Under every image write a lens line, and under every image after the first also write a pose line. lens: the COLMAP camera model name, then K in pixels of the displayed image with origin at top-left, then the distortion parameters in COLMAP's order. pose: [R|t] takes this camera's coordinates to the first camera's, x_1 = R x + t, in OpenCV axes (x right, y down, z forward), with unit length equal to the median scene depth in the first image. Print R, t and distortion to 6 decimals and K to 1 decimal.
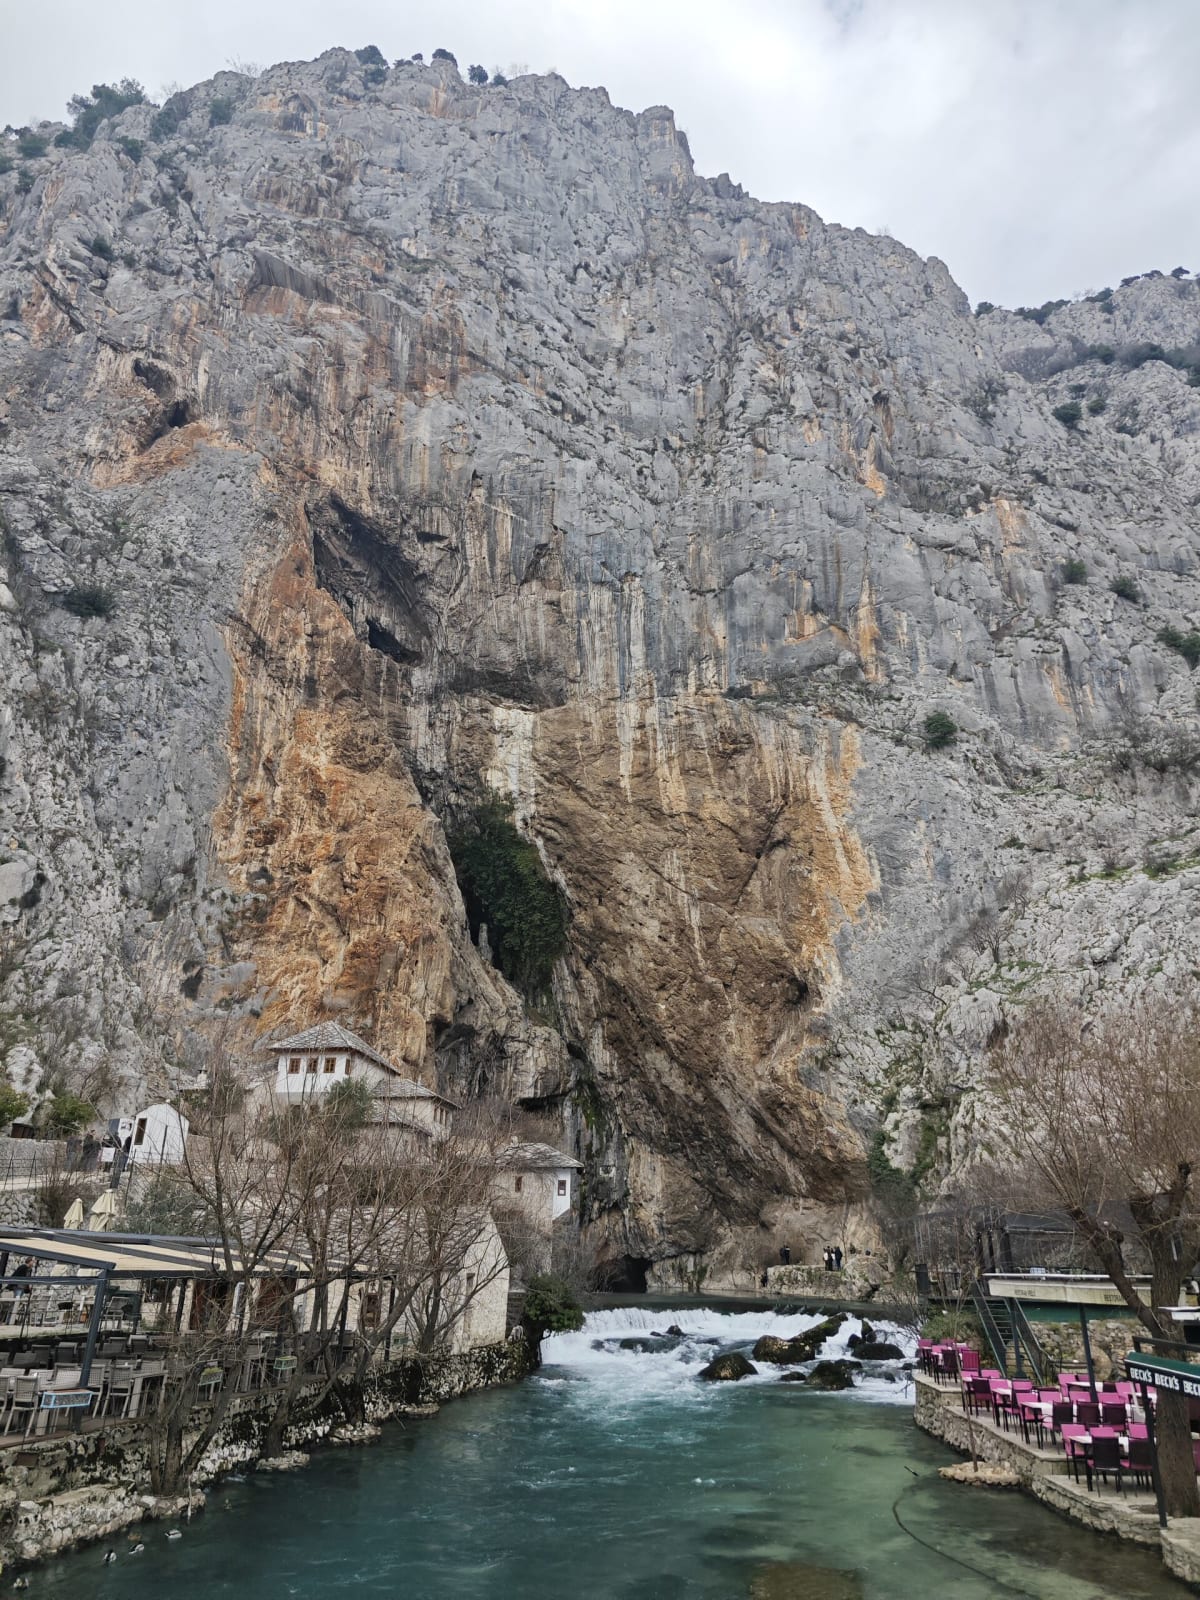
lens RADIAL K [[1059.7, 0, 602.4], [0, 1059.7, 822.3], [0, 0, 1]] dist [0.026381, -0.000624]
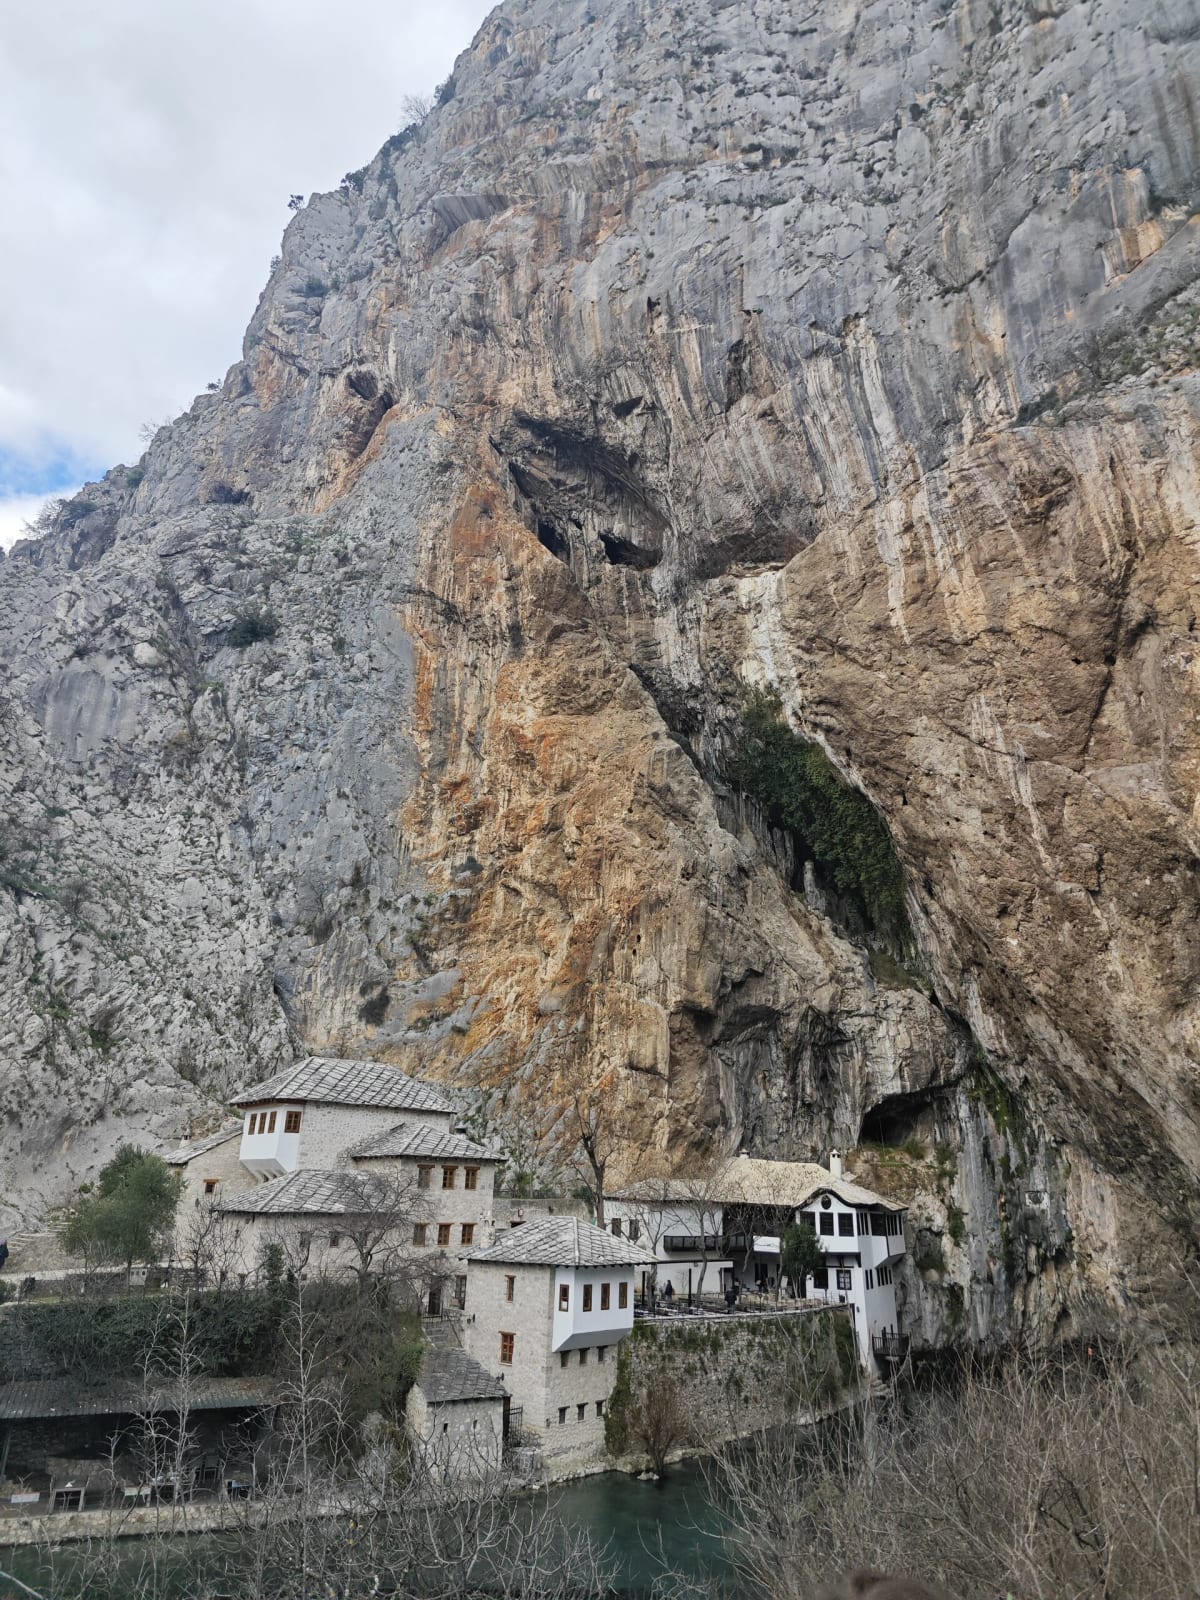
lens RADIAL K [[1055.8, 0, 611.4], [0, 1055.8, 793.9], [0, 0, 1]] dist [0.040006, -0.021477]
pose [[0.748323, -0.236358, -0.619797, 0.285884], [0.246521, 0.966537, -0.070945, 0.075844], [0.615825, -0.099703, 0.781549, 0.377082]]
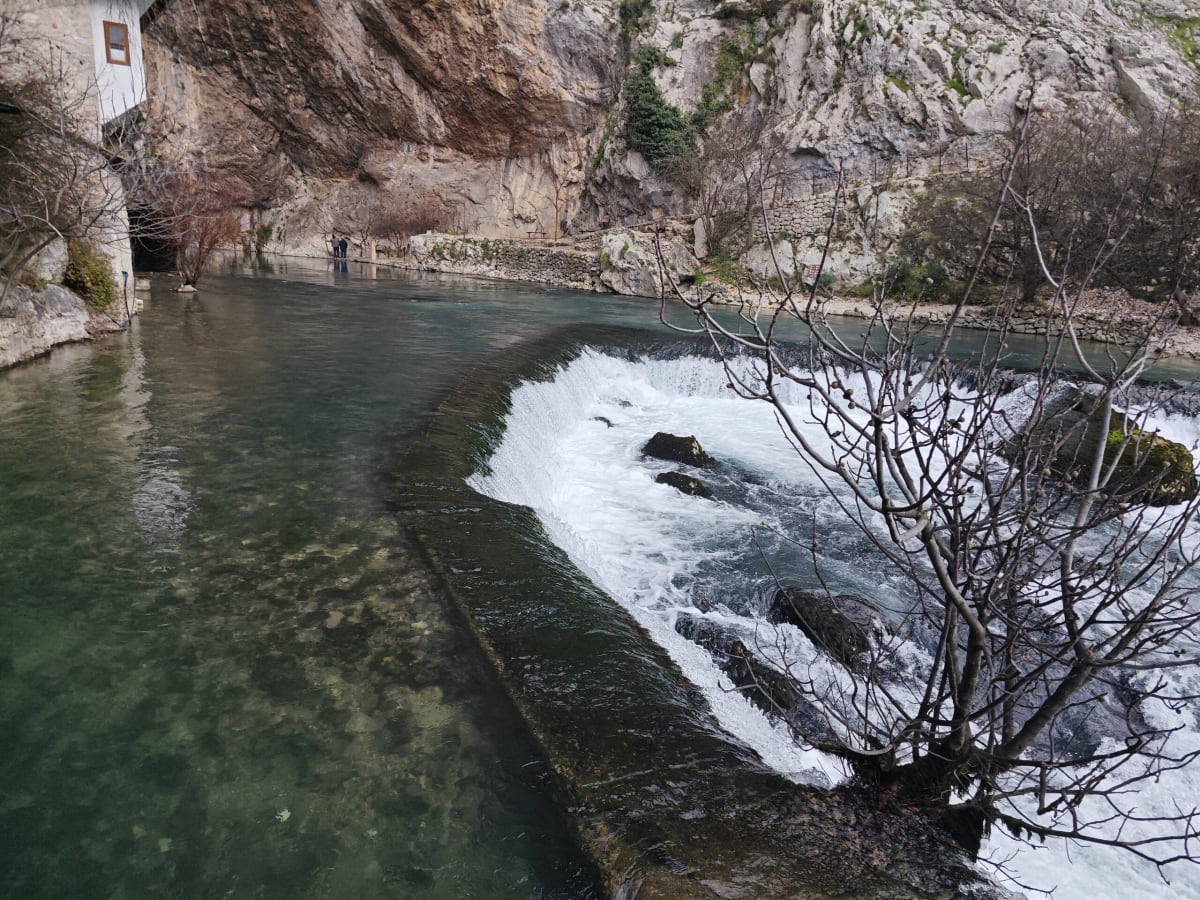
lens RADIAL K [[791.8, 0, 593.1], [0, 791.8, 439.8], [0, 0, 1]] dist [0.040006, -0.021477]
pose [[0.821161, -0.115878, 0.558808, -0.050805], [-0.253519, 0.803184, 0.539095, 0.170760], [-0.511295, -0.584352, 0.630167, 0.425736]]
